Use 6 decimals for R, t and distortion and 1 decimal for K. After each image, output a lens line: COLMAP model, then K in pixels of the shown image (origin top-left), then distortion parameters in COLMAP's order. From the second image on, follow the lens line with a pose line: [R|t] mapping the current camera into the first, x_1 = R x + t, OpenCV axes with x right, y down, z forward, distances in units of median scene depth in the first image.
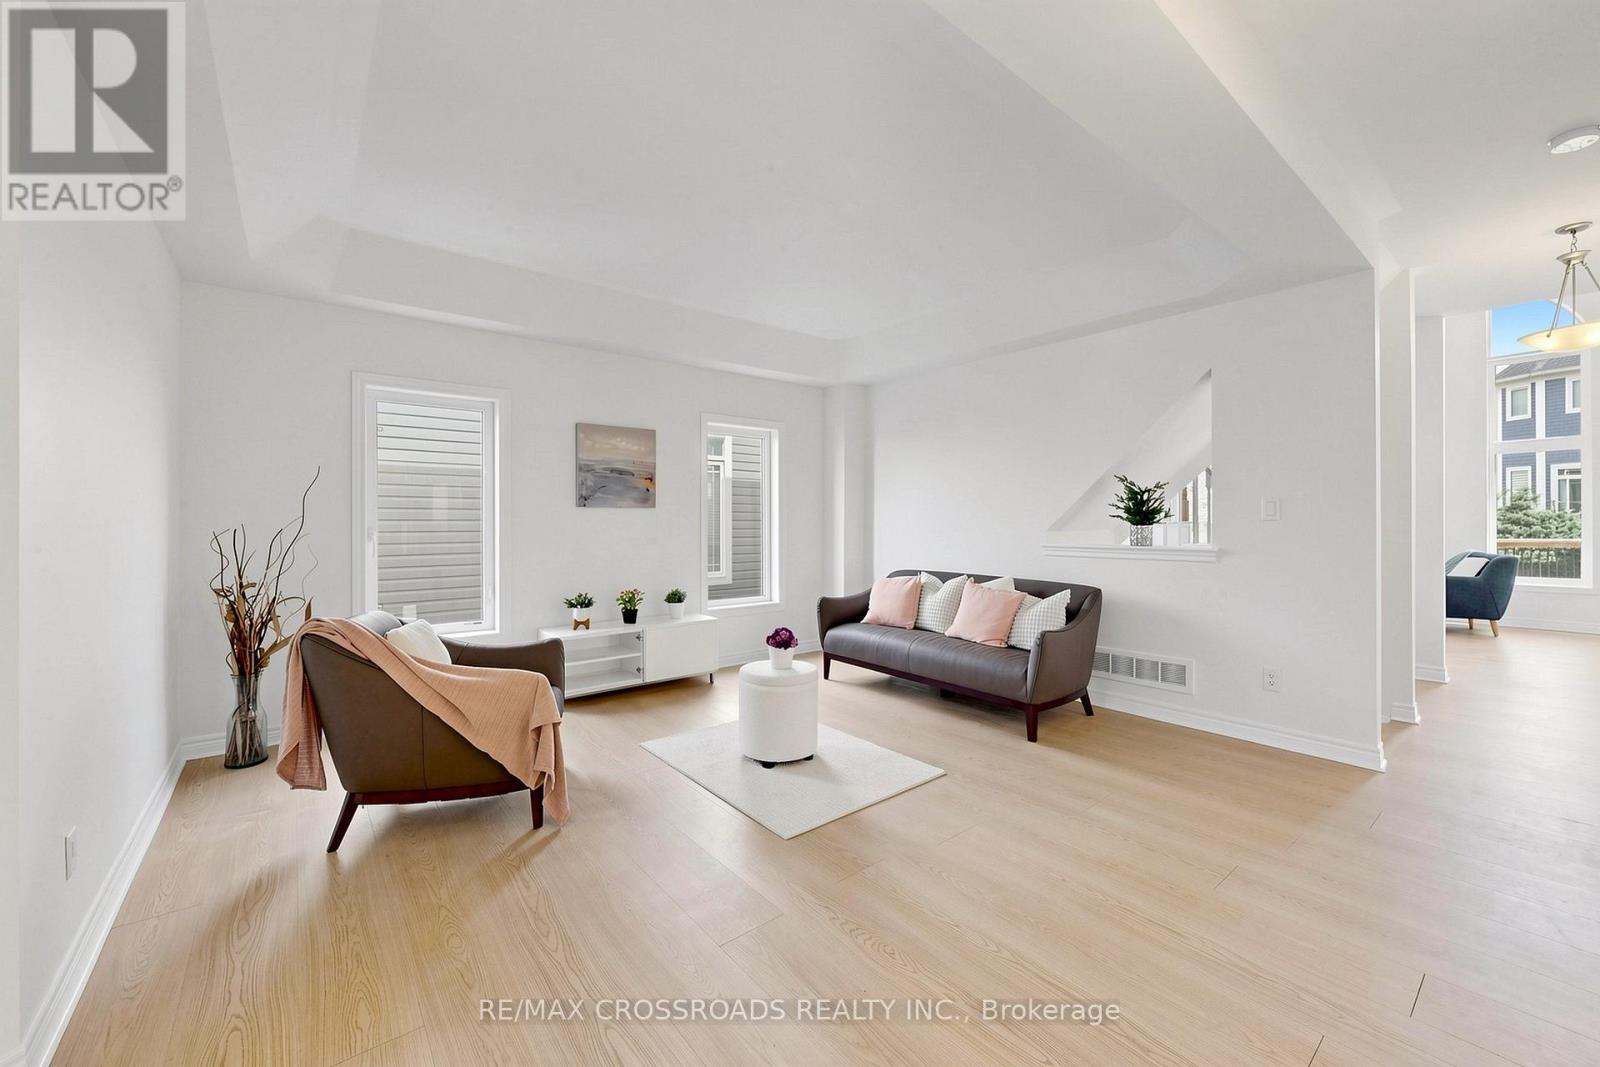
lens RADIAL K [[643.0, 0, 771.2], [0, 643.0, 523.9], [0, 0, 1]] dist [0.000189, 0.000034]
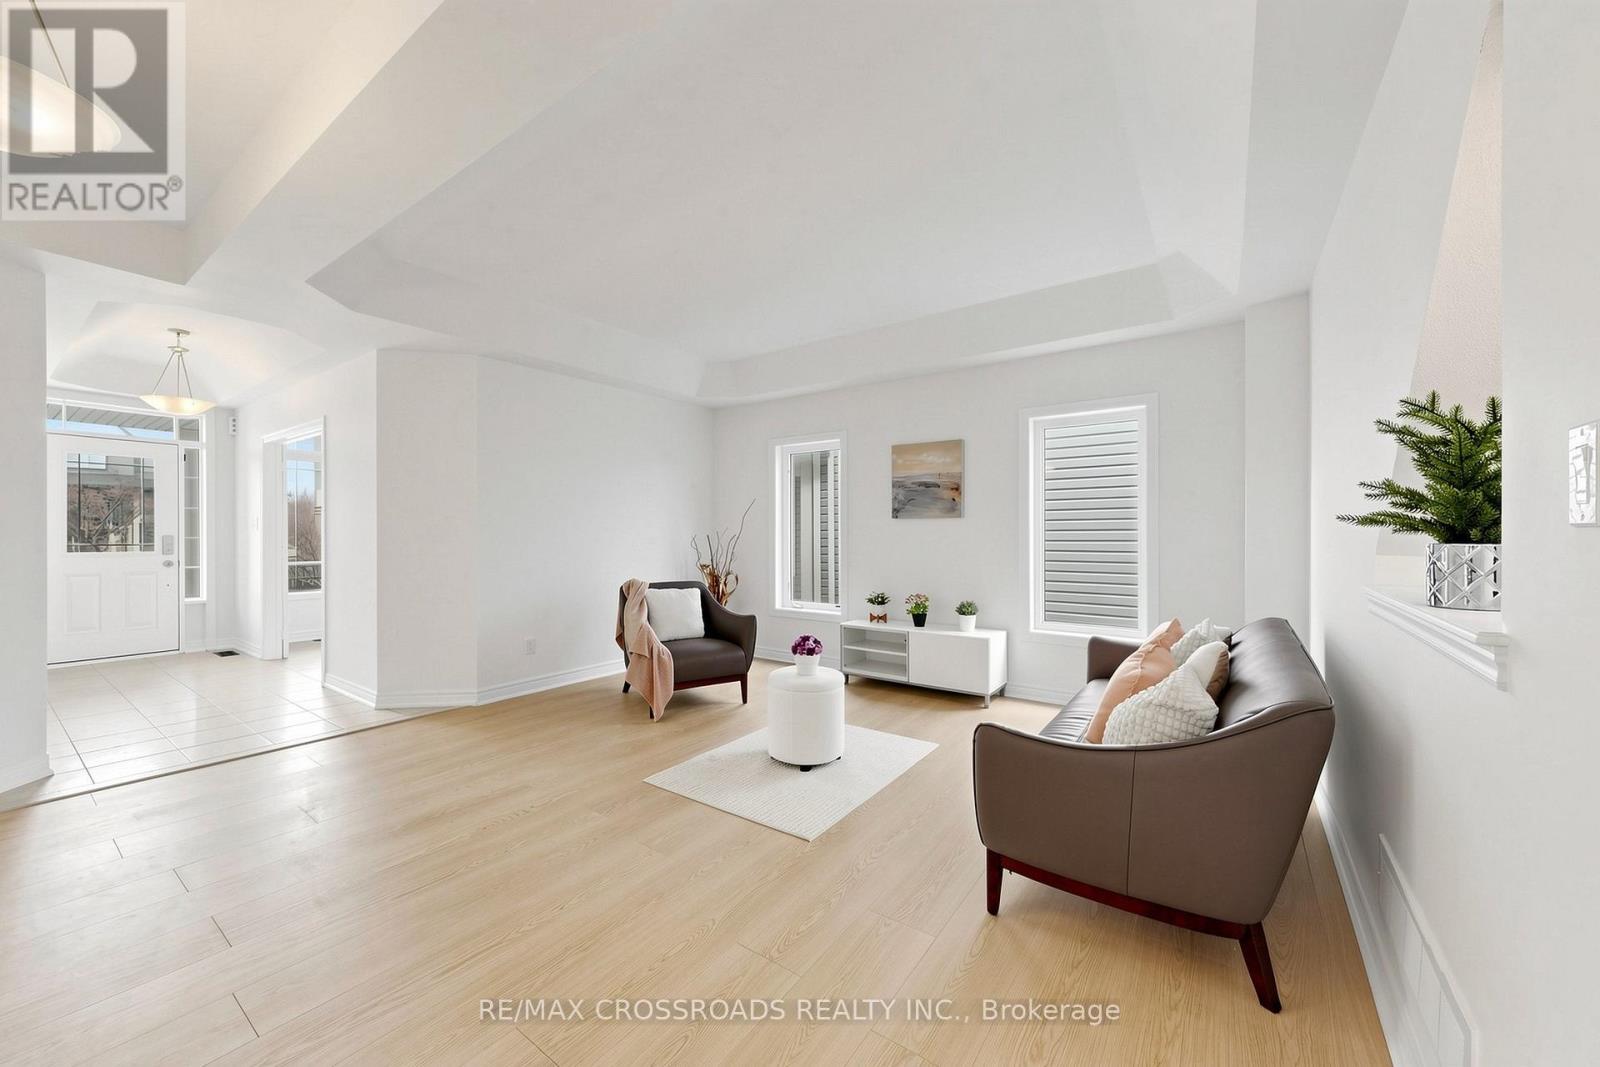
lens RADIAL K [[600.4, 0, 800.0], [0, 600.4, 533.5], [0, 0, 1]] dist [-0.000457, 0.000026]
pose [[0.284312, 0.008589, -0.958693, 0.680991], [0.001504, 0.999955, 0.009404, -0.009575], [0.958731, -0.004116, 0.284286, 0.525100]]
